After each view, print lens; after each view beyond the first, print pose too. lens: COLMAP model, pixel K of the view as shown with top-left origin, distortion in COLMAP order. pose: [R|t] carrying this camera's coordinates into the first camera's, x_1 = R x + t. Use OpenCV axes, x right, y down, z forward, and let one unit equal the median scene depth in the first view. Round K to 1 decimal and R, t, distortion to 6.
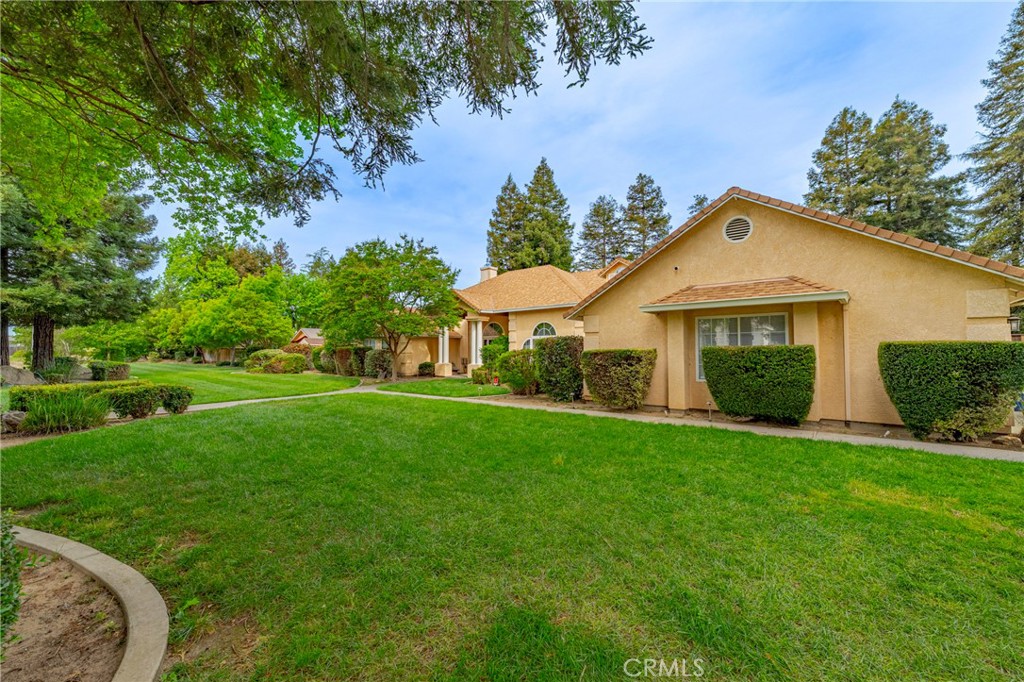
lens RADIAL K [[410.5, 0, 517.2], [0, 410.5, 342.8], [0, 0, 1]] dist [0.001183, 0.000041]
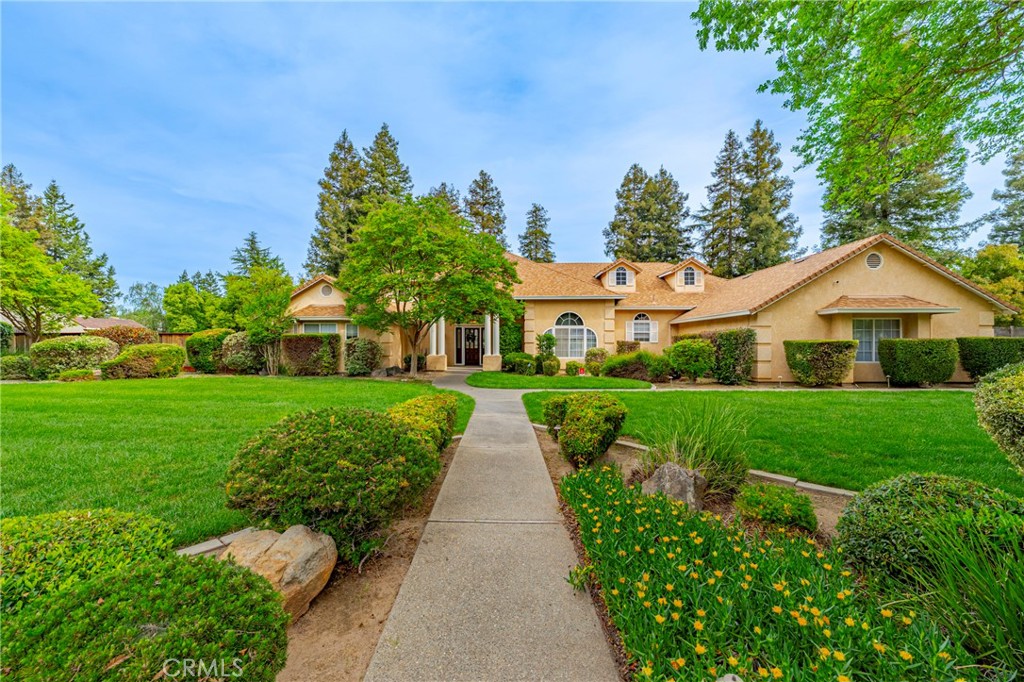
lens RADIAL K [[410.5, 0, 514.1], [0, 410.5, 340.6], [0, 0, 1]] dist [0.001183, 0.000041]
pose [[0.788423, 0.002196, 0.615129, -0.568100], [-0.015182, 0.999759, 0.015889, 0.004863], [-0.614946, -0.021866, 0.788266, 0.246045]]
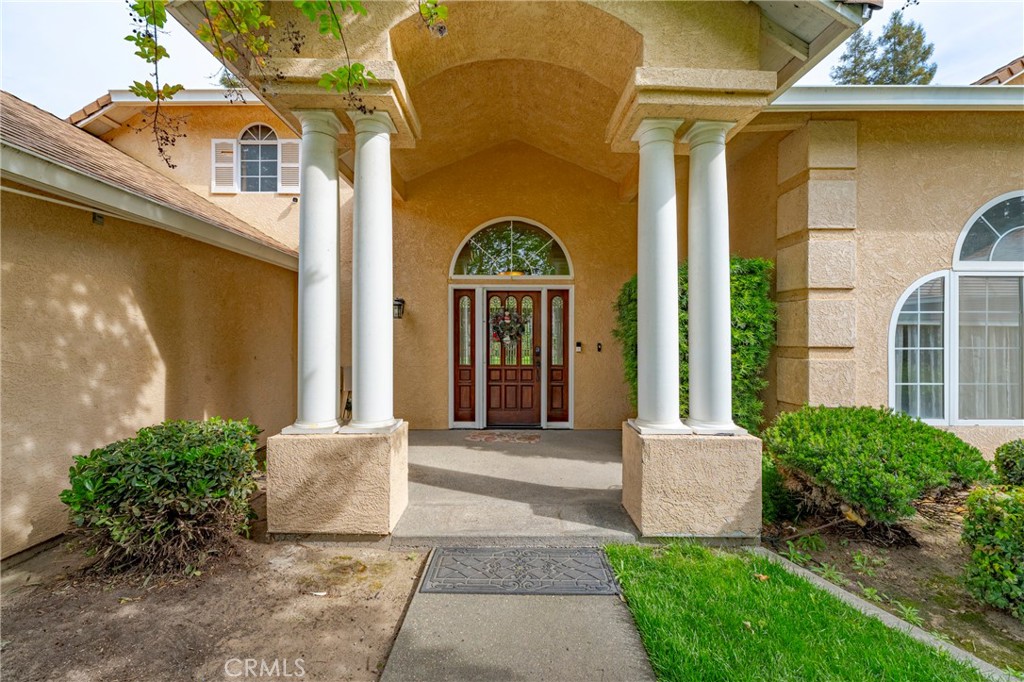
lens RADIAL K [[410.5, 0, 516.7], [0, 410.5, 338.5], [0, 0, 1]] dist [0.001183, 0.000041]
pose [[0.762525, 0.005523, 0.646935, -0.218713], [-0.013394, 0.999884, 0.007251, 0.018917], [-0.646820, -0.014194, 0.762511, 0.864496]]
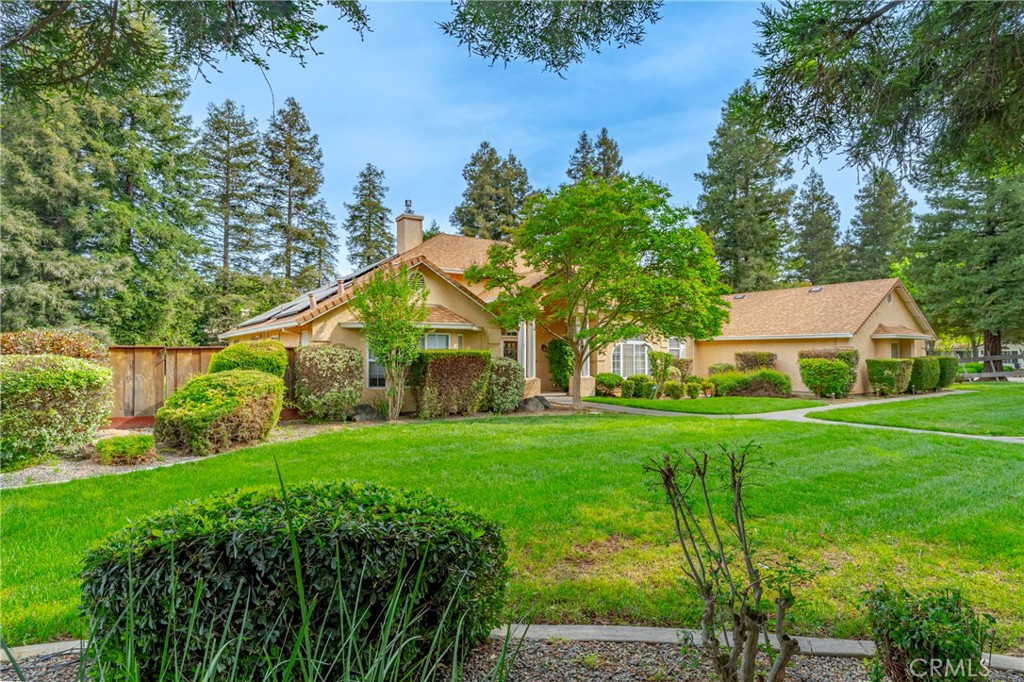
lens RADIAL K [[543.1, 0, 513.1], [0, 543.1, 342.7], [0, 0, 1]] dist [0.004057, 0.000827]
pose [[0.272422, 0.020518, 0.961959, -0.964562], [-0.023354, 0.999619, -0.014708, 0.007859], [-0.961894, -0.018459, 0.272797, 0.799358]]
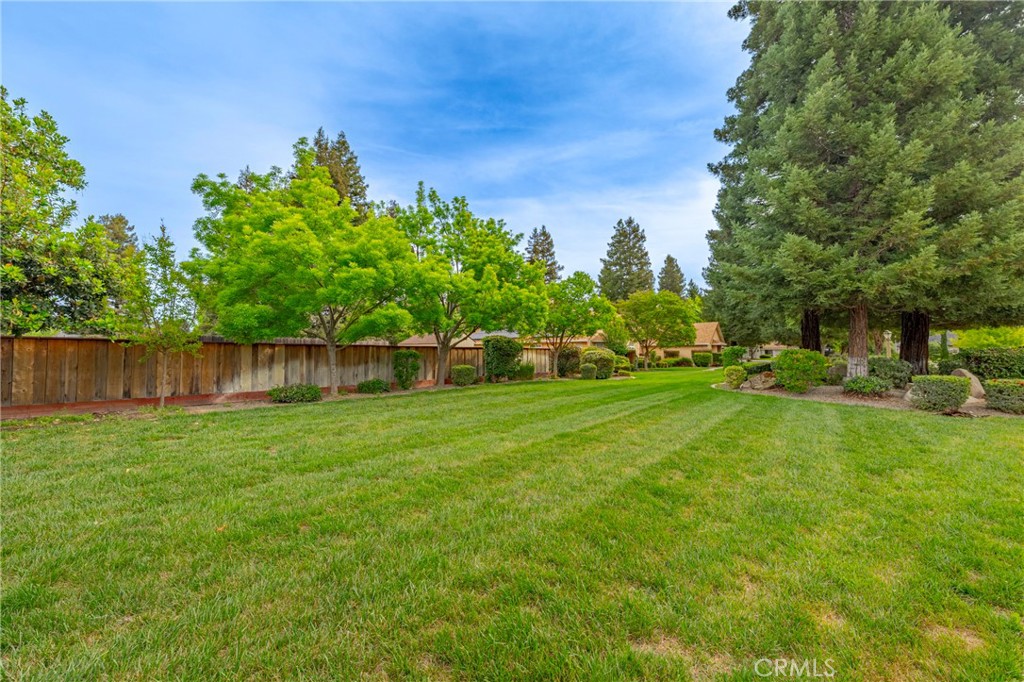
lens RADIAL K [[410.5, 0, 512.5], [0, 410.5, 341.6], [0, 0, 1]] dist [0.001183, 0.000041]
pose [[-0.048290, 0.034468, 0.998238, -1.755046], [-0.017419, 0.999223, -0.035345, 0.040377], [-0.998681, -0.019095, -0.047652, 1.494250]]
